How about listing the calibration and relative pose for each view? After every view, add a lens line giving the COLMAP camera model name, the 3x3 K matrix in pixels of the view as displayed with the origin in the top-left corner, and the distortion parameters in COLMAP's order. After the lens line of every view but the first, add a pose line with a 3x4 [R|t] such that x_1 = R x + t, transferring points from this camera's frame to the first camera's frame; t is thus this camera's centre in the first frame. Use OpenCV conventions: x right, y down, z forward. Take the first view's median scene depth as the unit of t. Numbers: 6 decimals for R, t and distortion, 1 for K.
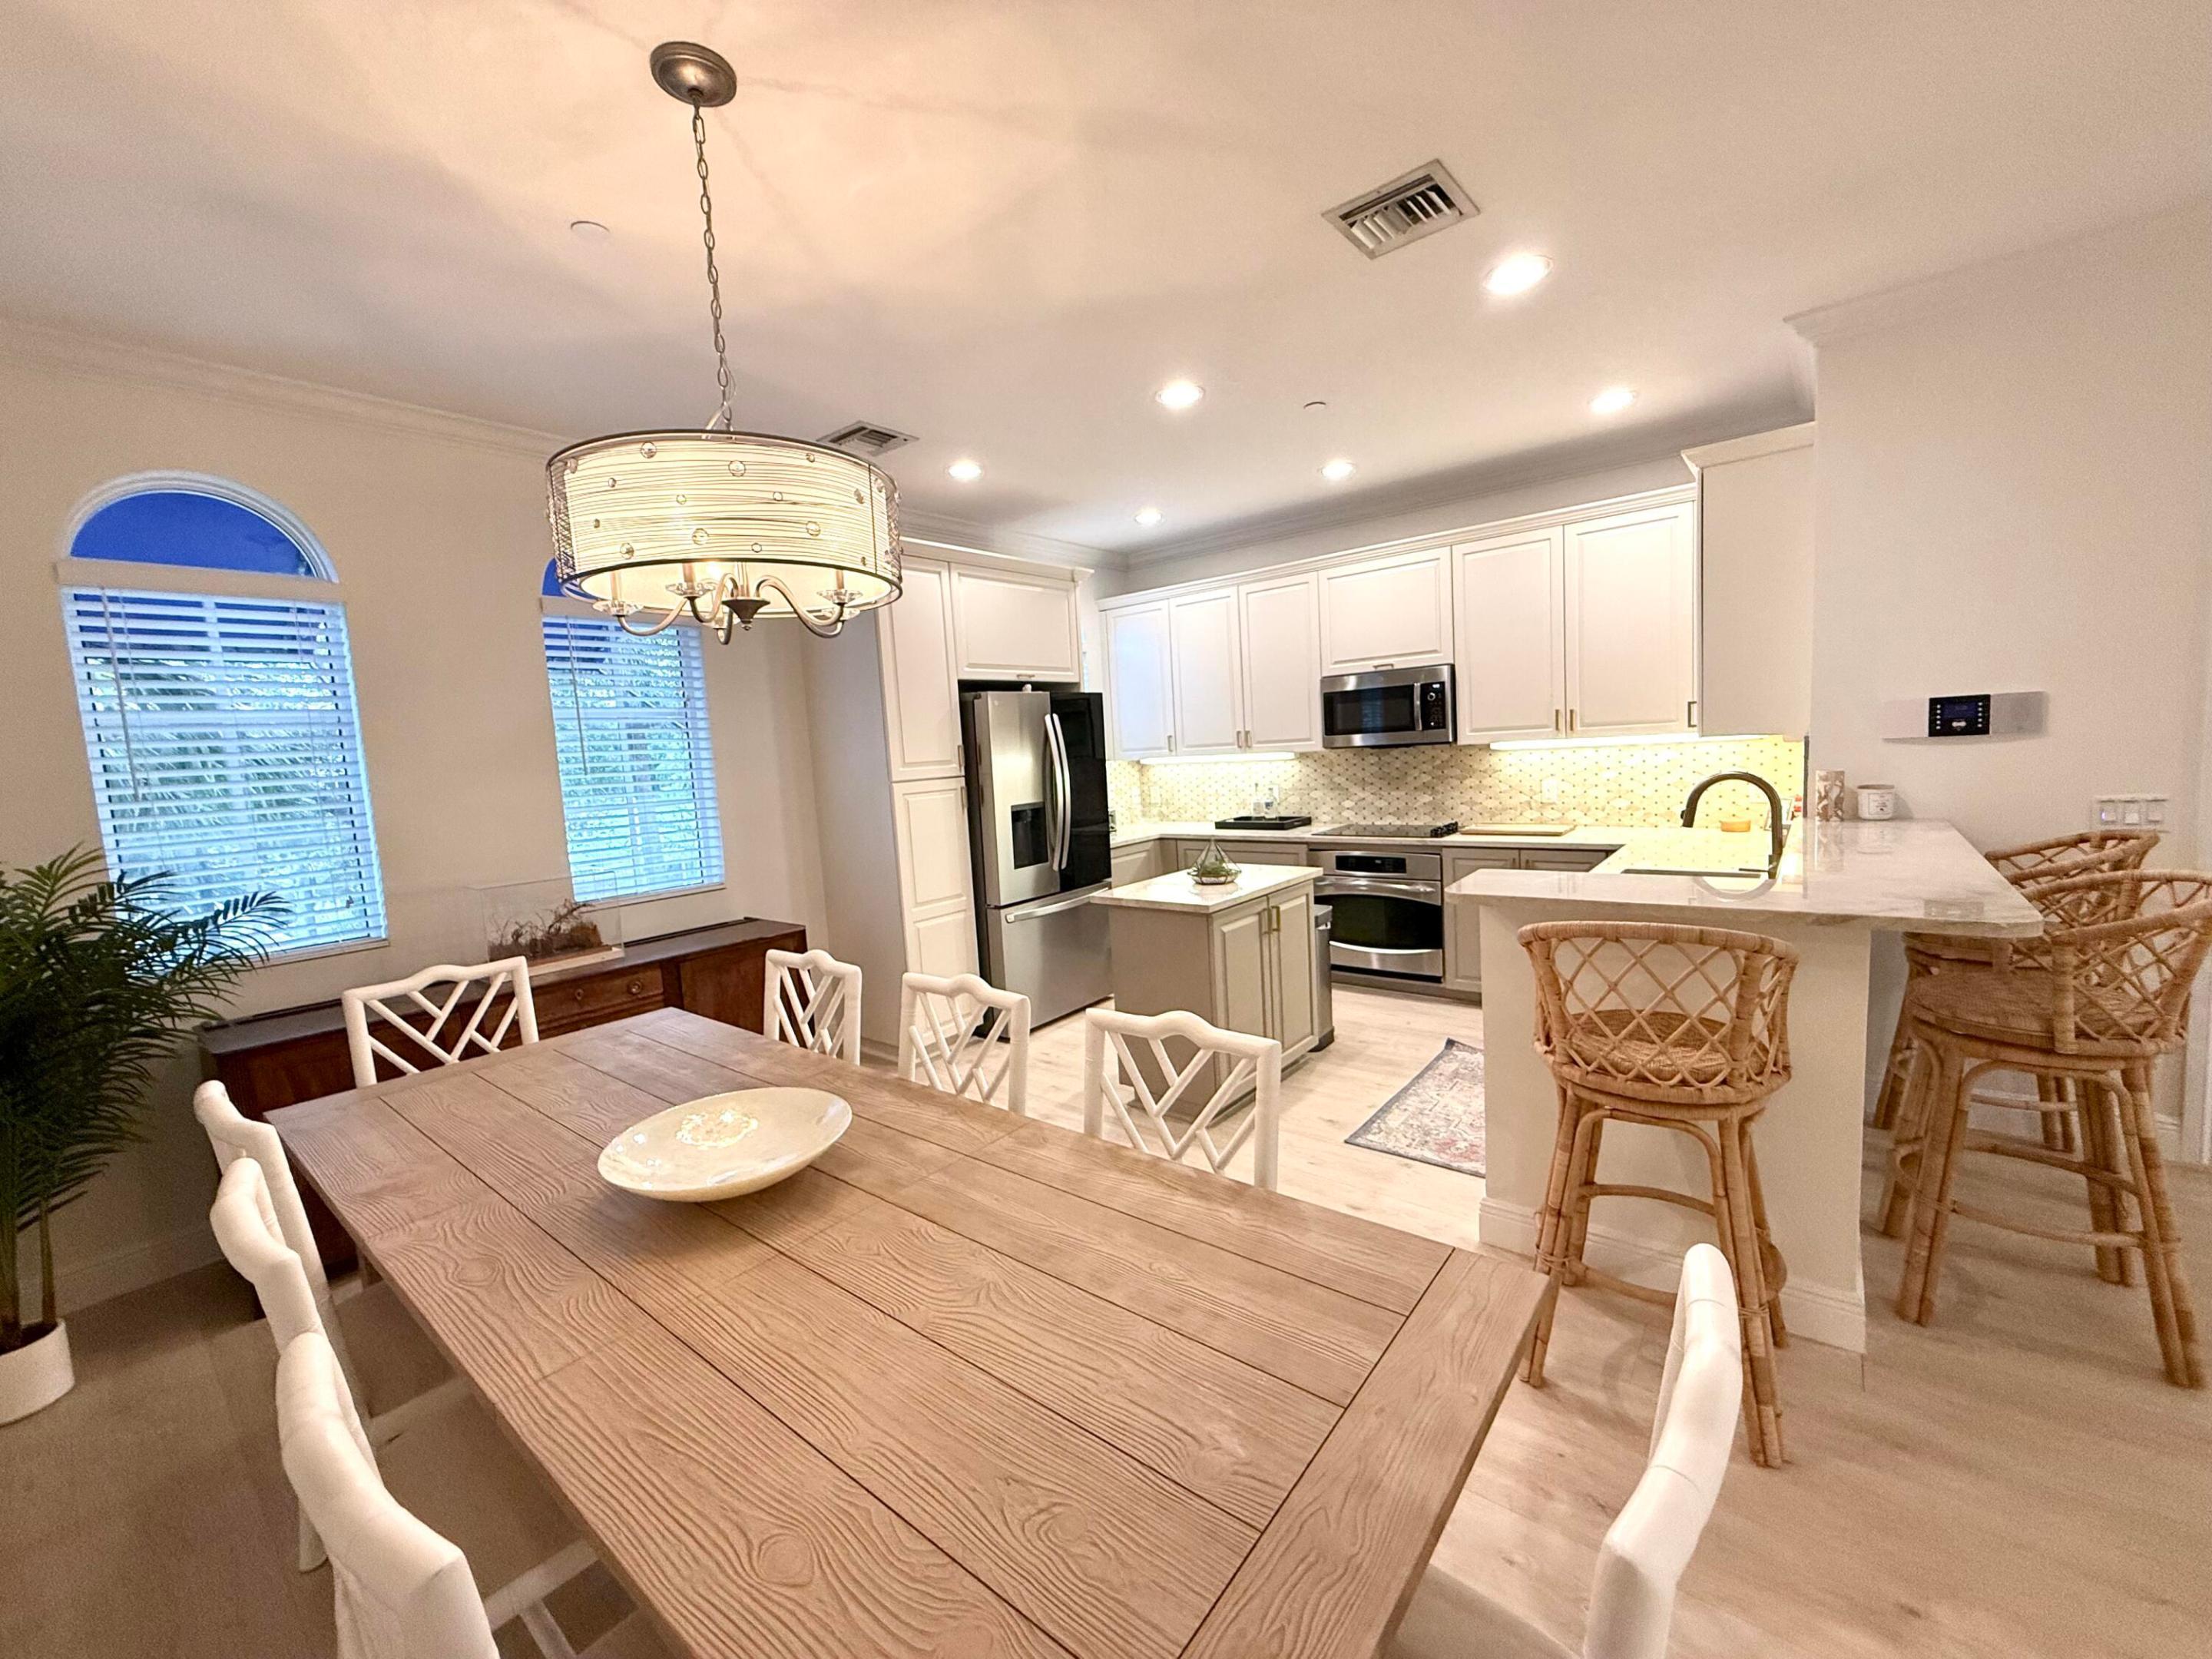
lens RADIAL K [[877.3, 0, 1097.1], [0, 877.3, 816.1], [0, 0, 1]] dist [-0.011019, 0.000773]
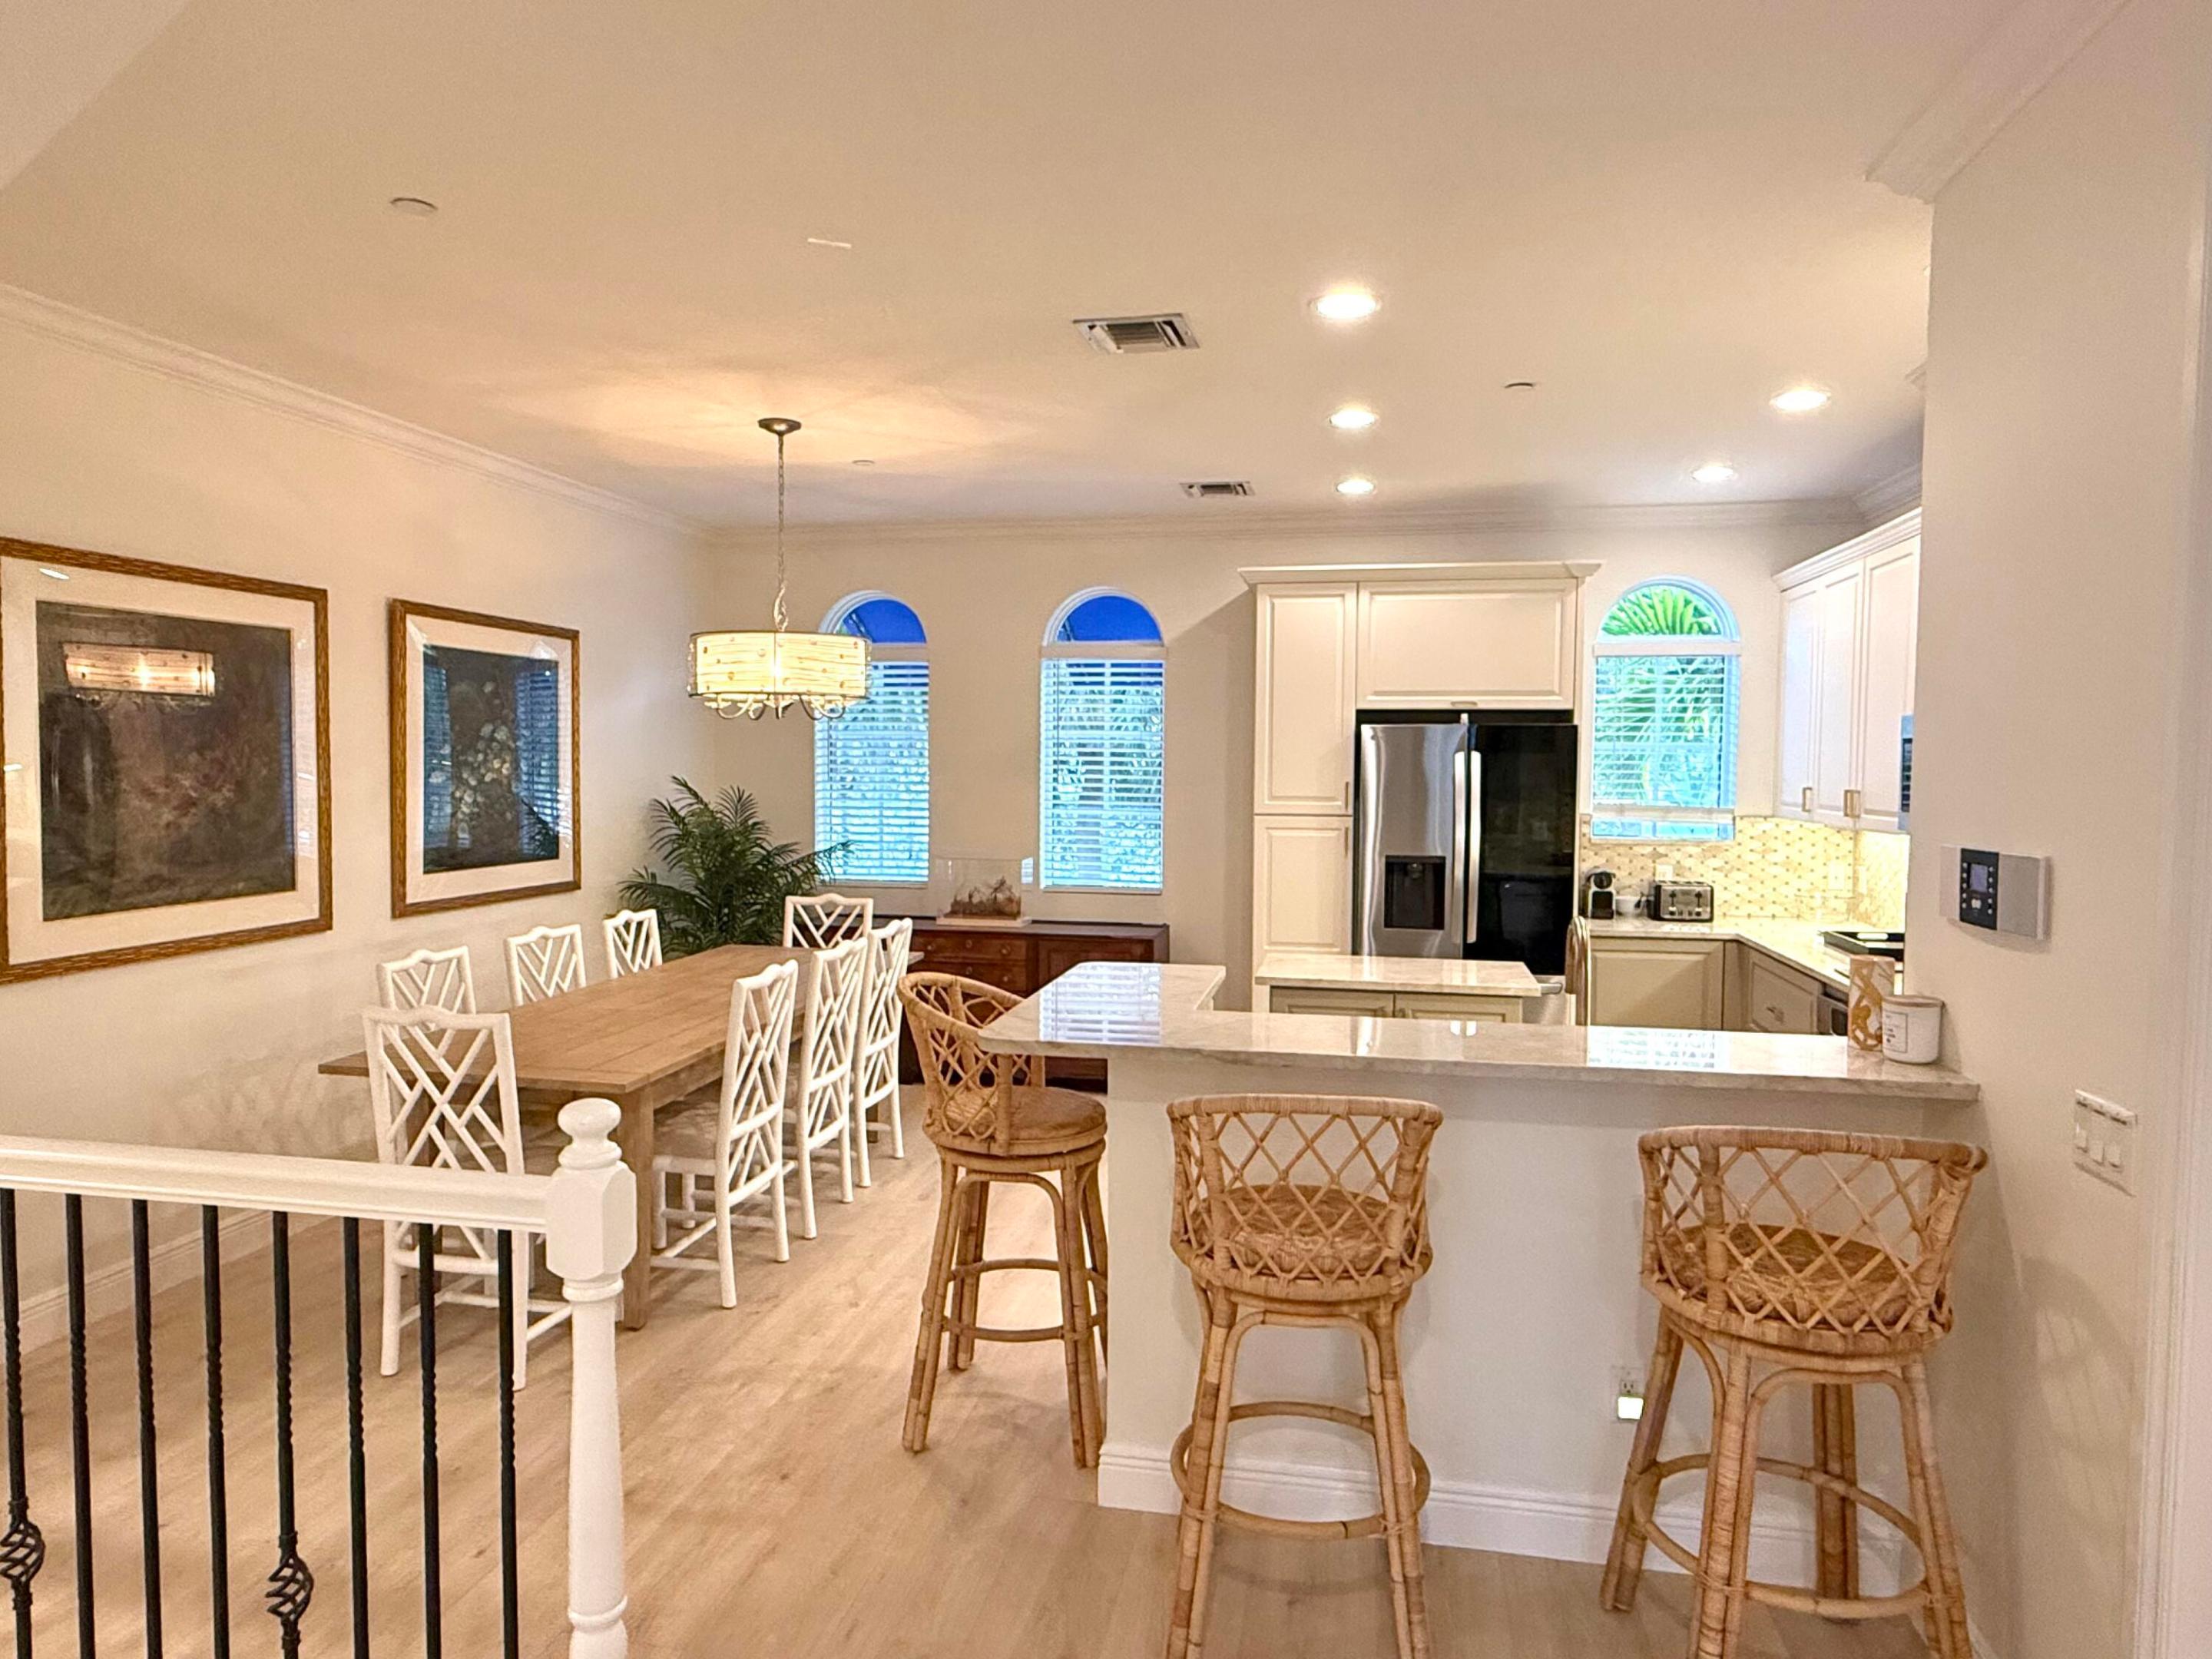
lens RADIAL K [[1357.8, 0, 1098.2], [0, 1357.8, 831.8], [0, 0, 1]] dist [-0.008130, -0.000009]
pose [[0.488474, 0.105935, -0.866124, 0.687190], [-0.109112, 0.992228, 0.059822, -0.061458], [0.865729, 0.065283, 0.496236, 0.054085]]
